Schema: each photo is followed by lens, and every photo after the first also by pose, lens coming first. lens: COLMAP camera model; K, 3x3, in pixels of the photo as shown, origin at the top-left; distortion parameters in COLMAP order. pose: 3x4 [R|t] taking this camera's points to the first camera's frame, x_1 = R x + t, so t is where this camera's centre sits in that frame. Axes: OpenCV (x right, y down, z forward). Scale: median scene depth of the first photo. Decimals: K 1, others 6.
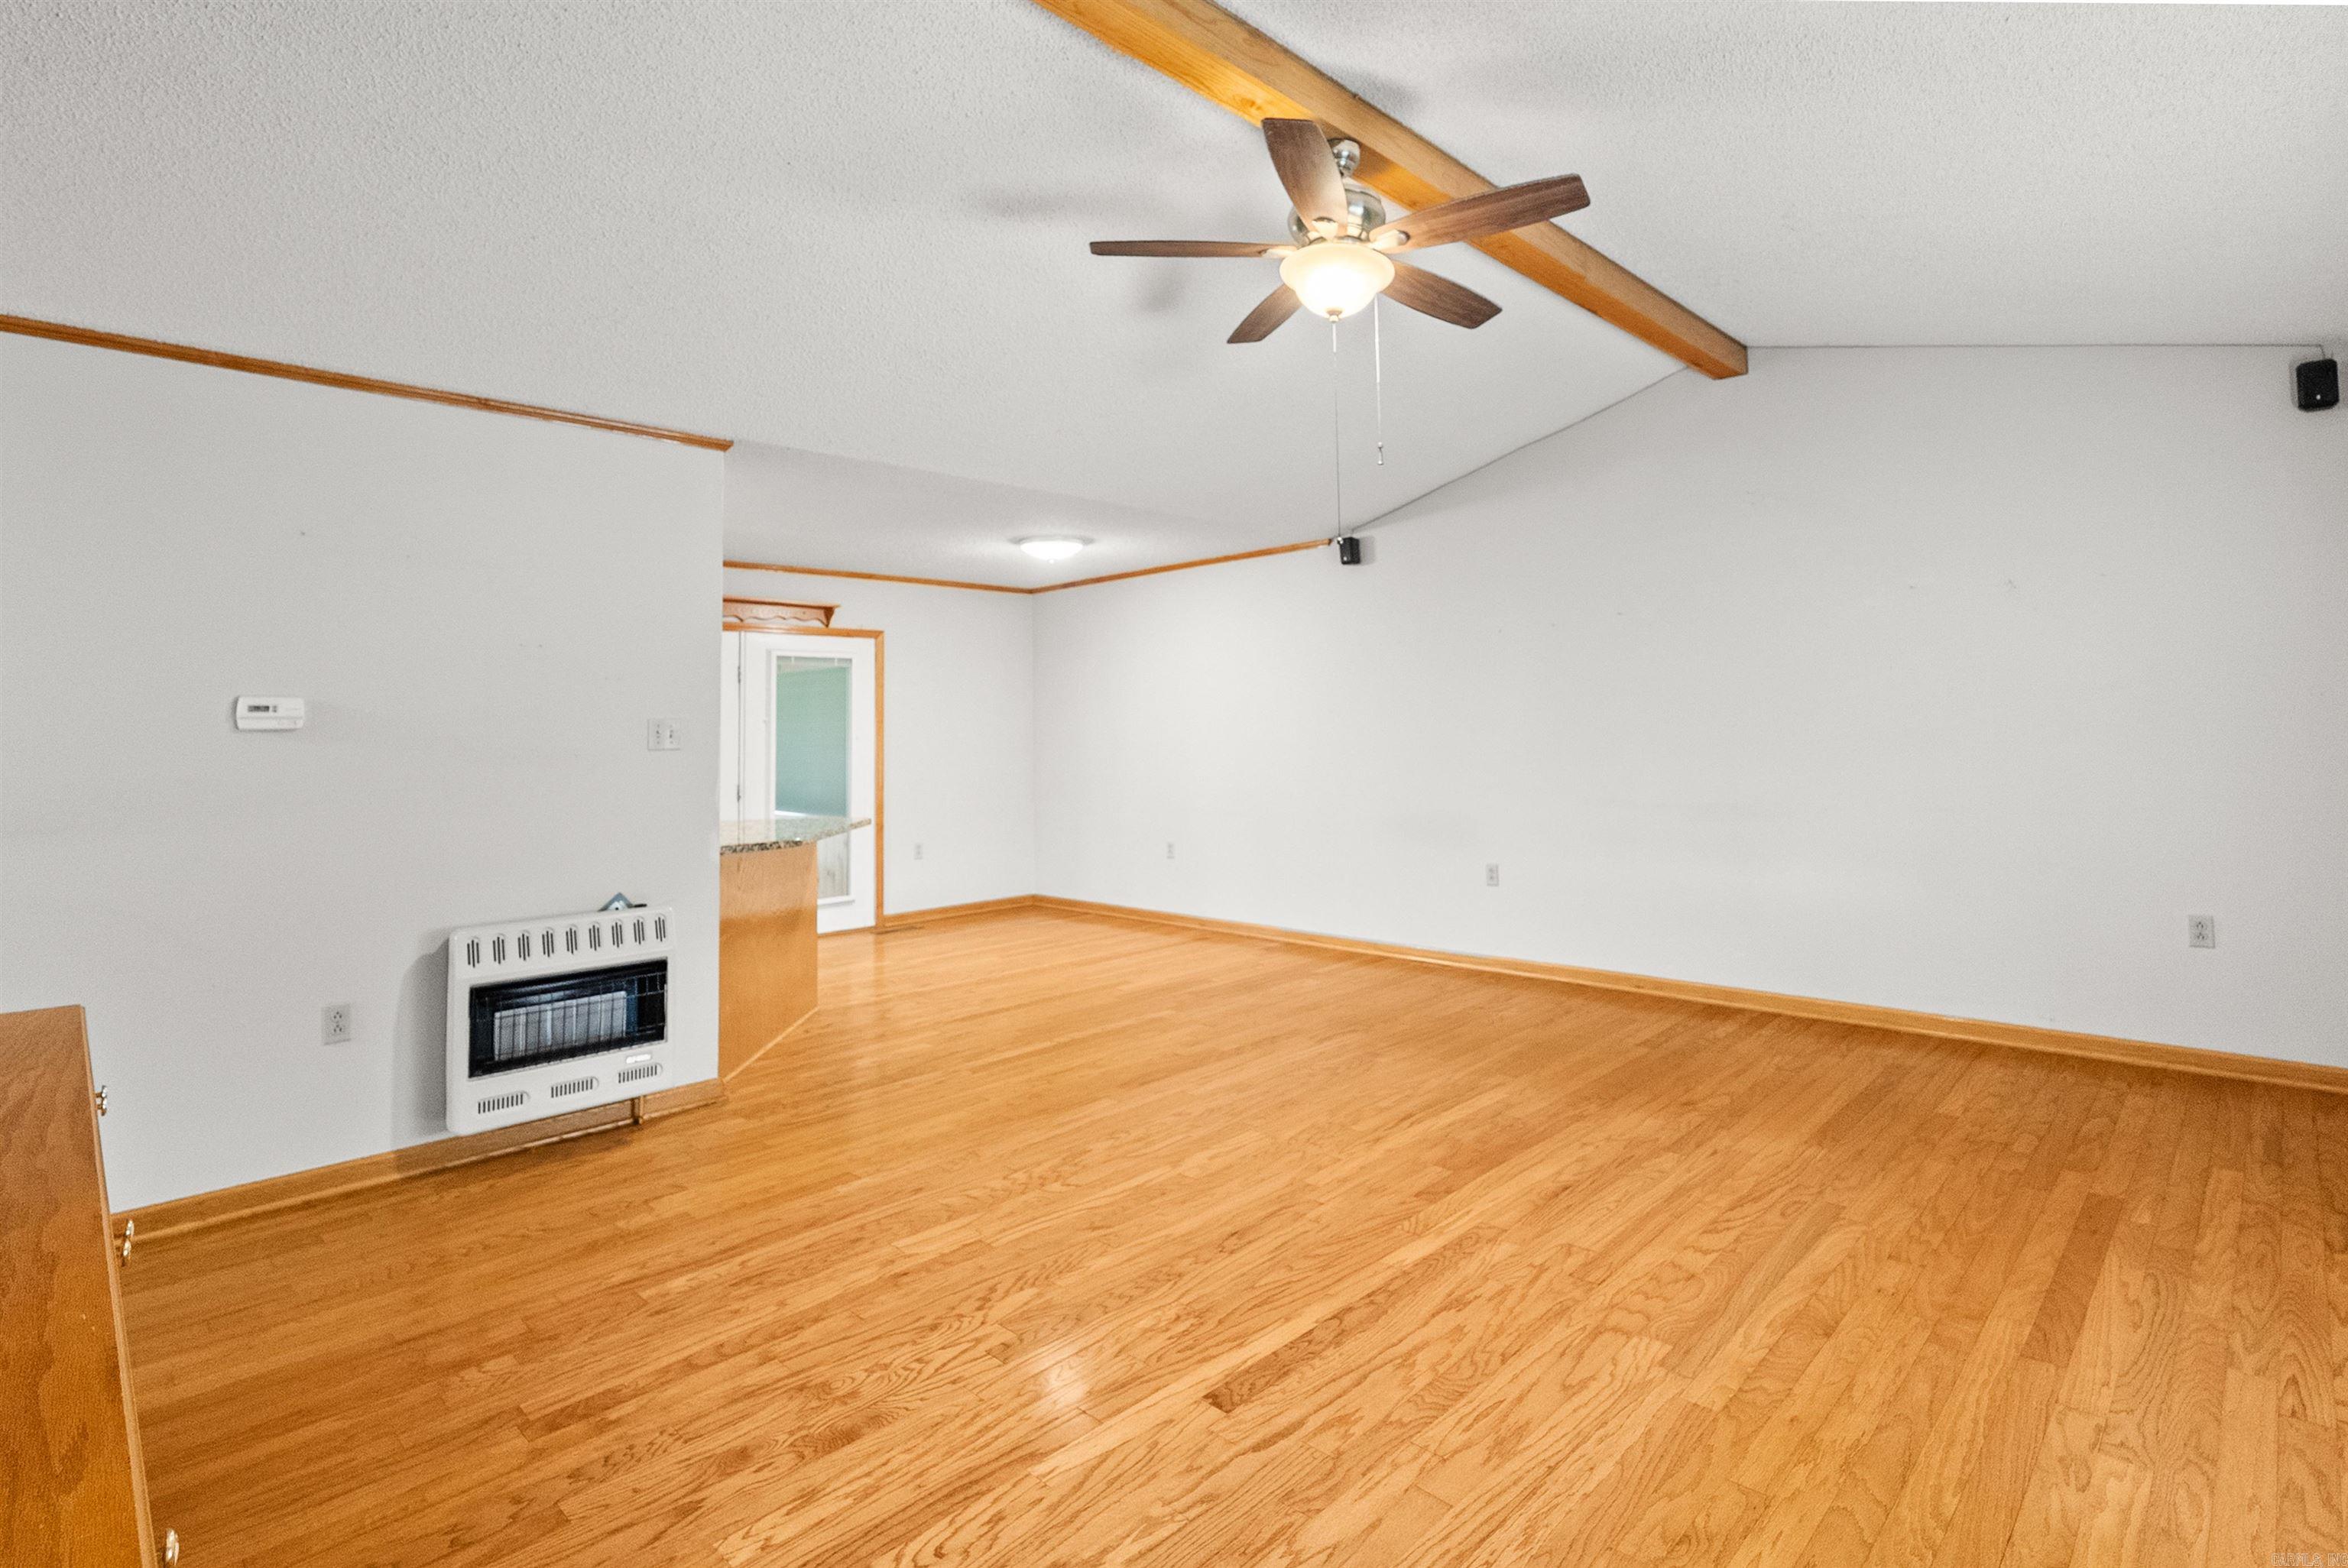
lens RADIAL K [[1172.3, 0, 1178.3], [0, 1172.3, 770.7], [0, 0, 1]] dist [-0.000435, -0.000457]
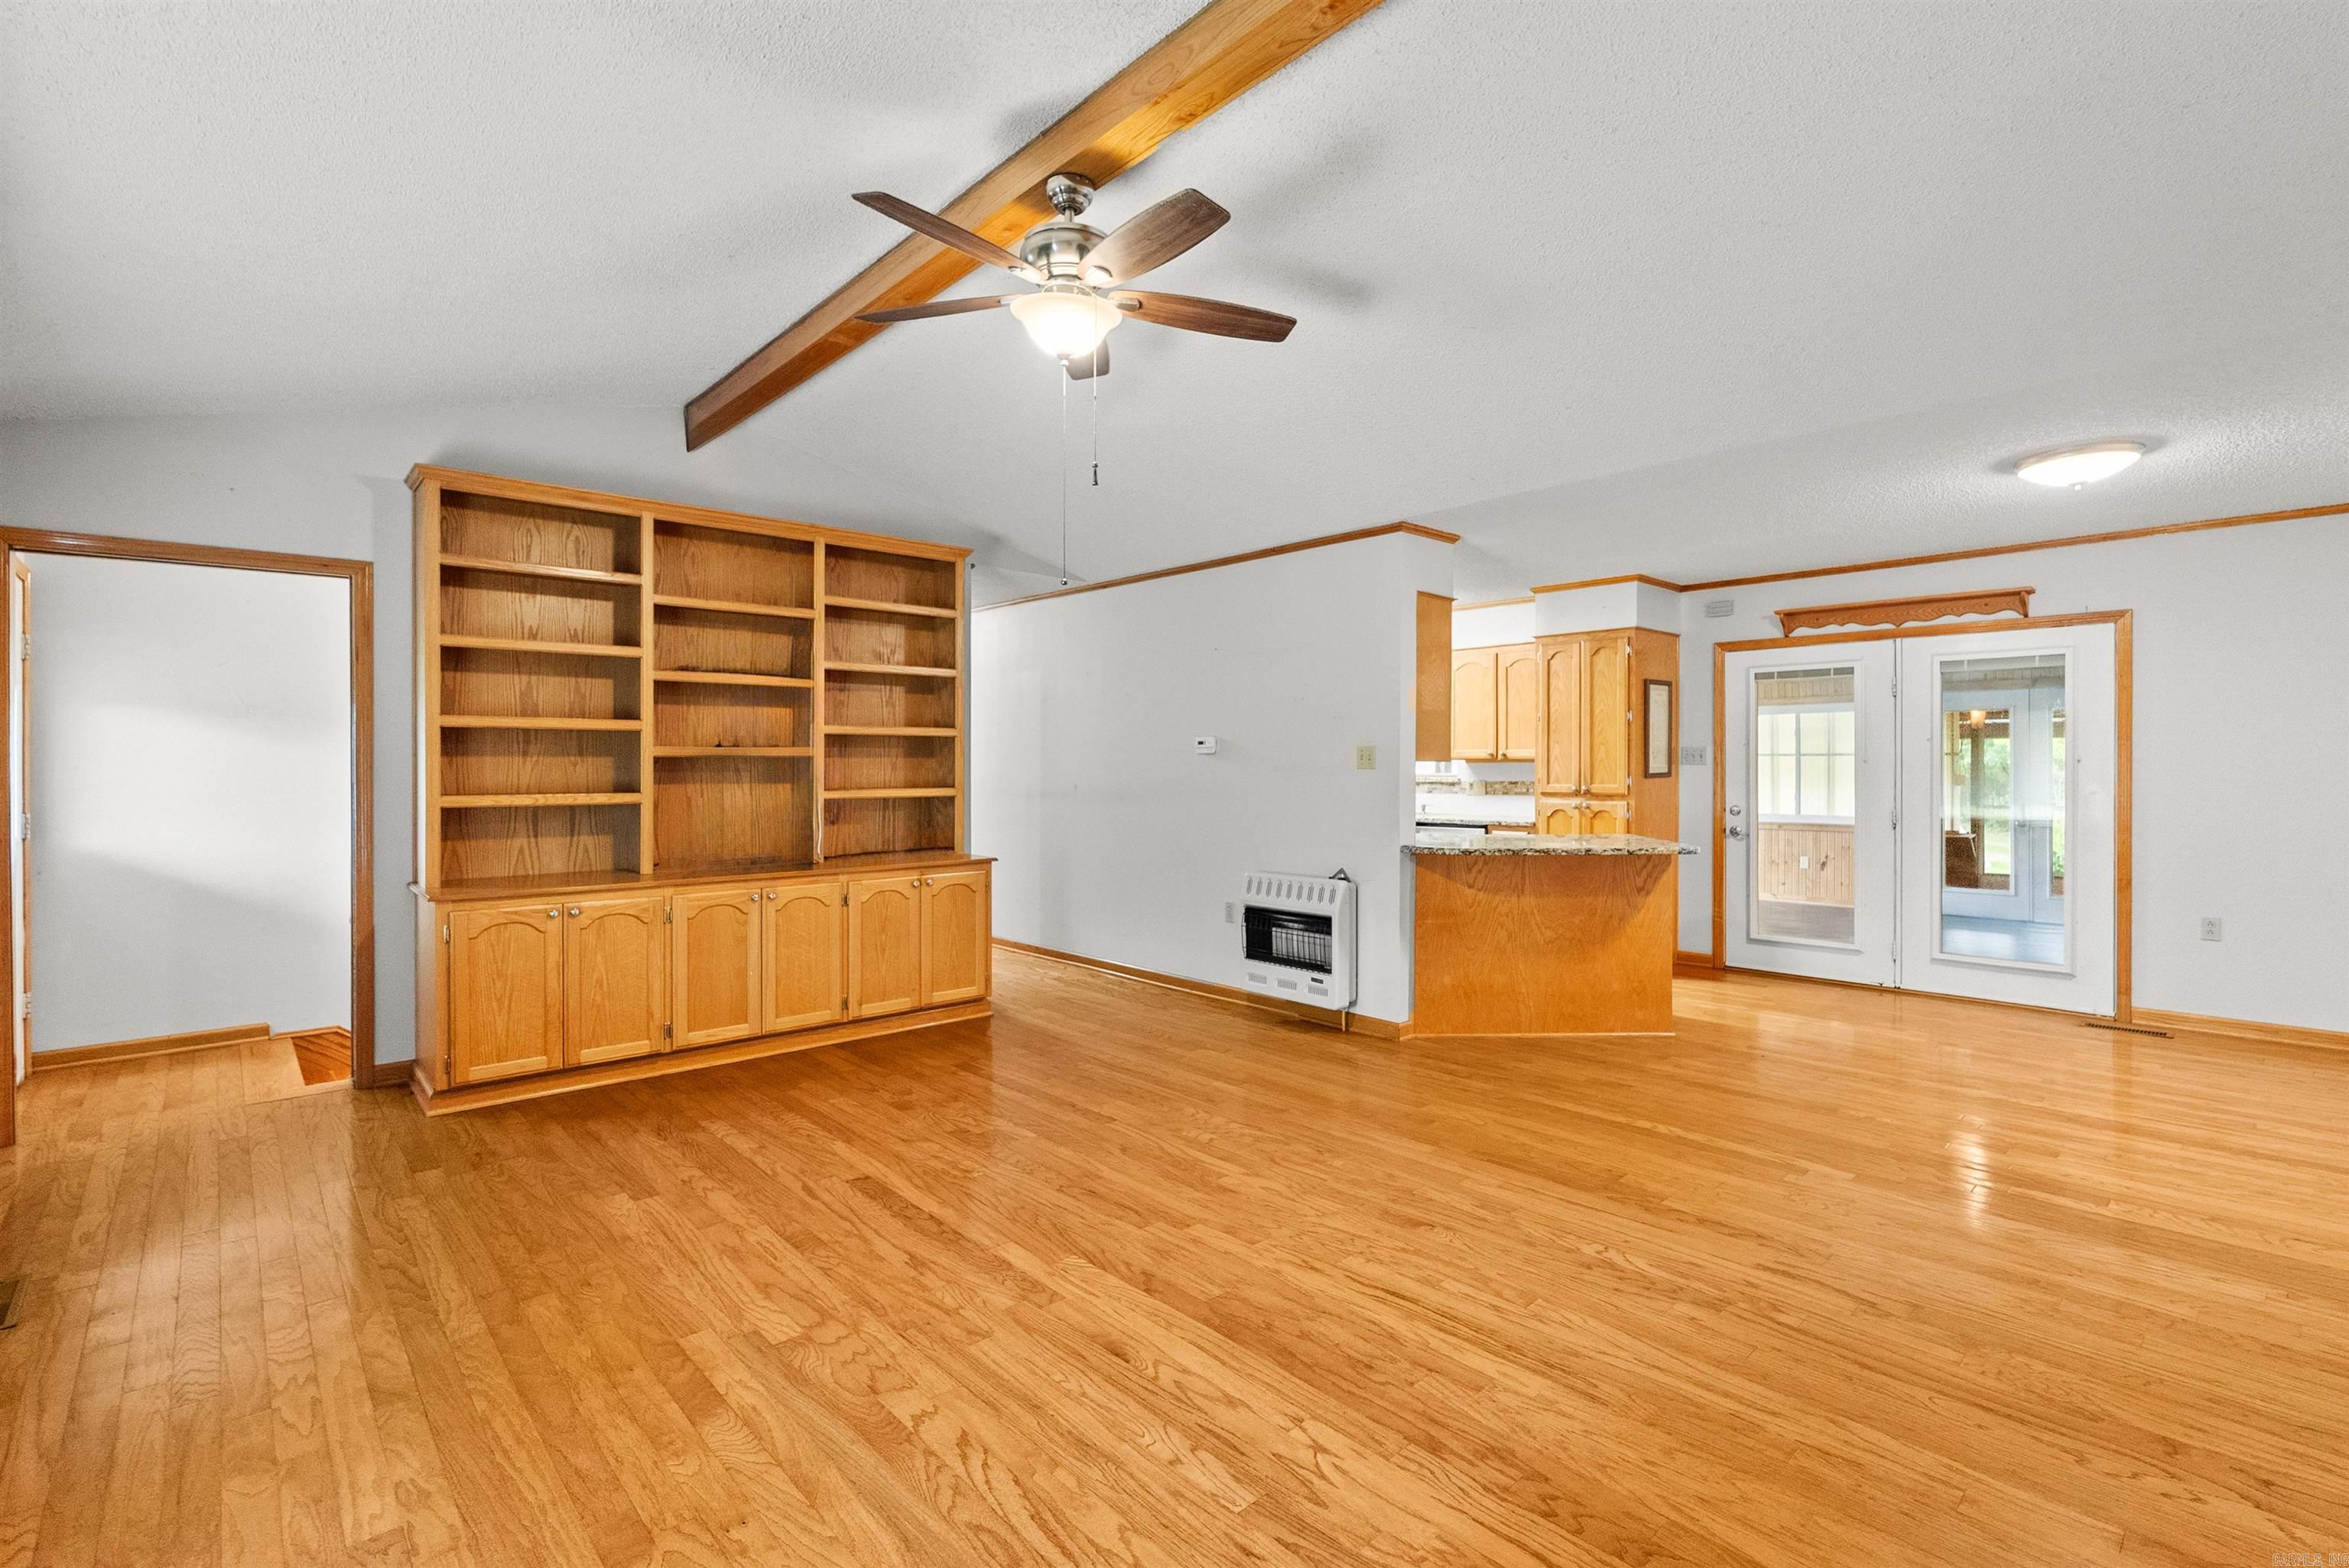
lens RADIAL K [[1045.3, 0, 1154.9], [0, 1045.3, 775.2], [0, 0, 1]] dist [-0.001349, -0.000353]
pose [[-0.080899, 0.024347, -0.996425, 1.137073], [-0.024221, 0.999358, 0.026385, -0.052520], [0.996428, 0.026269, -0.080257, 1.205107]]
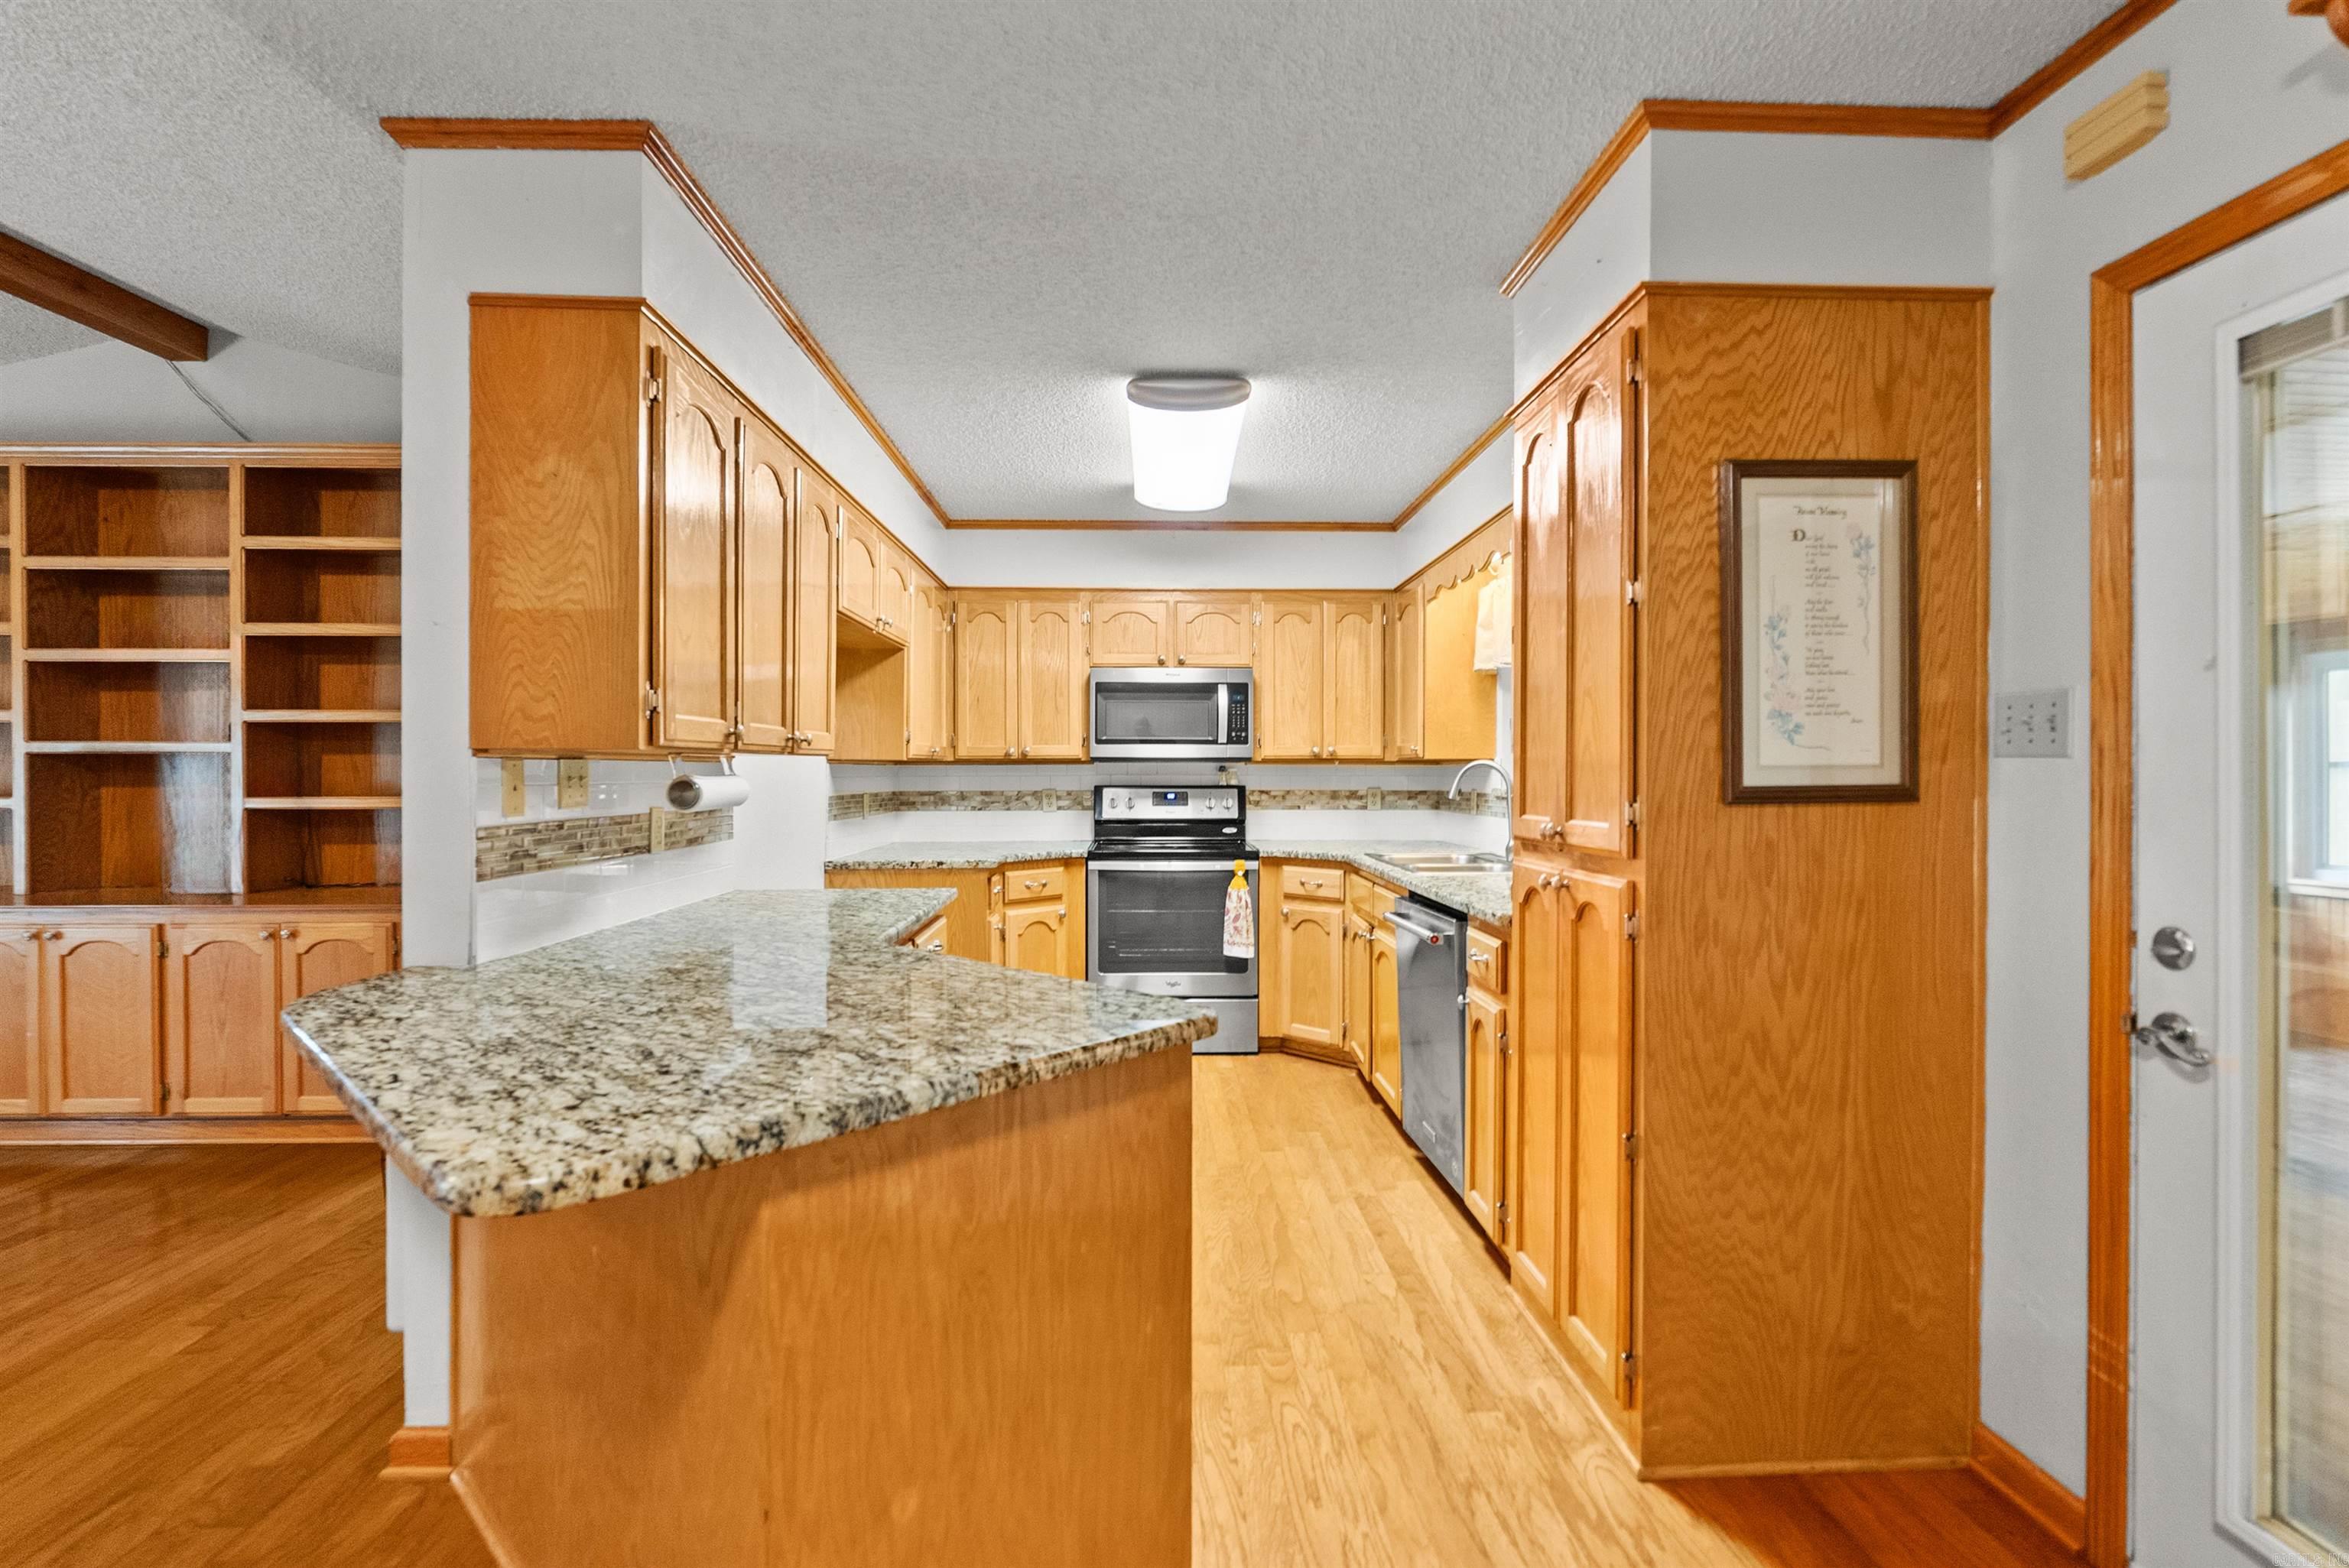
lens RADIAL K [[1045.3, 0, 1154.9], [0, 1045.3, 775.2], [0, 0, 1]] dist [-0.001349, -0.000353]
pose [[-0.696898, 0.019056, -0.716917, -0.462925], [-0.008656, 0.999351, 0.034977, -0.050147], [0.717118, 0.030581, -0.696280, 2.268684]]
